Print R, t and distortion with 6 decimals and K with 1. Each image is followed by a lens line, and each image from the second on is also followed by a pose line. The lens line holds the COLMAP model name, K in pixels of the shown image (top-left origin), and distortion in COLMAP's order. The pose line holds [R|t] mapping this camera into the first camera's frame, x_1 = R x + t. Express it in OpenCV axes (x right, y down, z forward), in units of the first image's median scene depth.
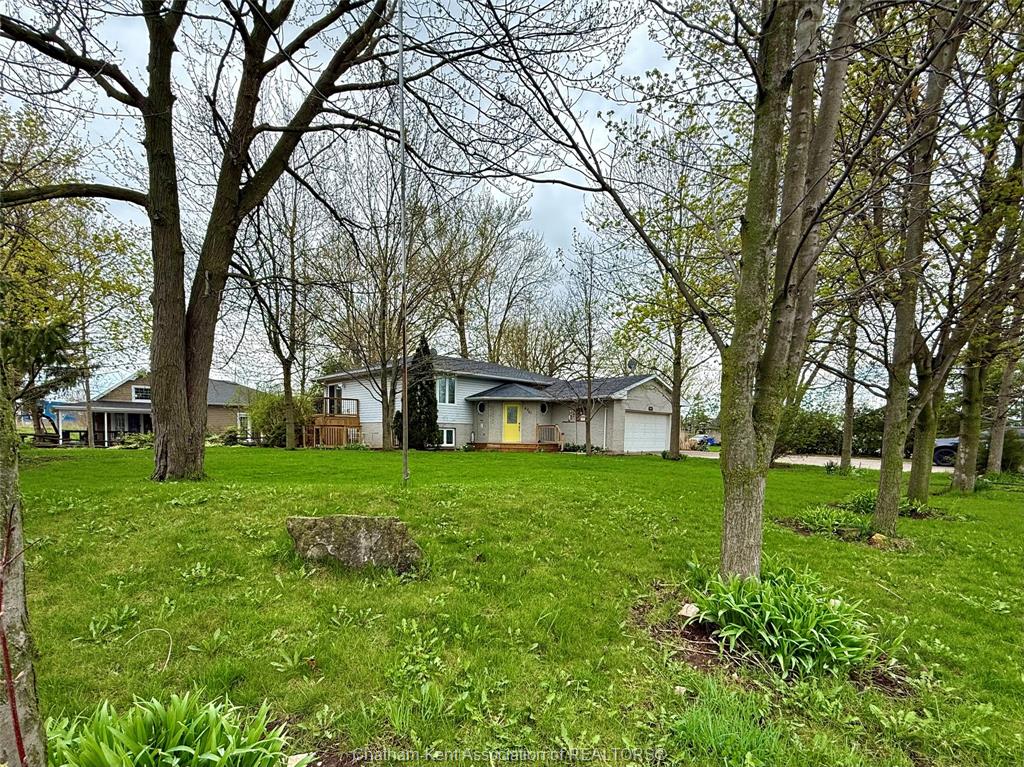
lens RADIAL K [[412.6, 0, 512.0], [0, 412.6, 383.5], [0, 0, 1]] dist [-0.000090, -0.000012]
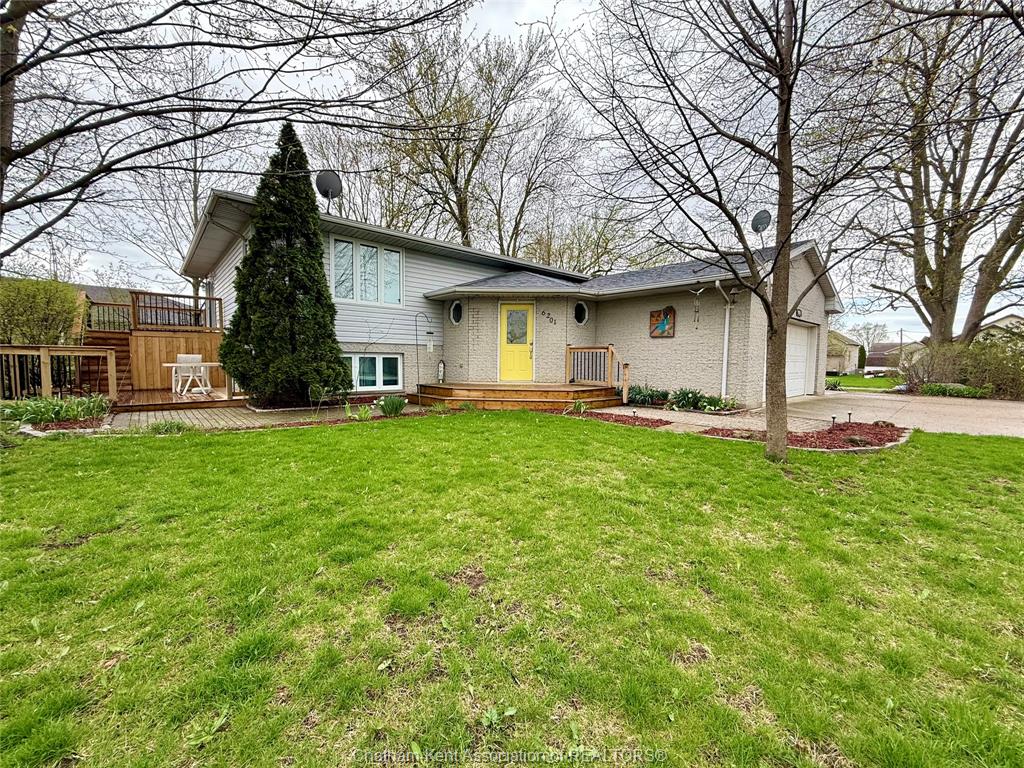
lens RADIAL K [[412.6, 0, 512.0], [0, 412.6, 384.0], [0, 0, 1]] dist [-0.000090, -0.000012]
pose [[0.998464, -0.000208, -0.055405, 0.022844], [0.010294, 0.983280, 0.181807, 0.054926], [0.054441, -0.182098, 0.981772, 0.512079]]
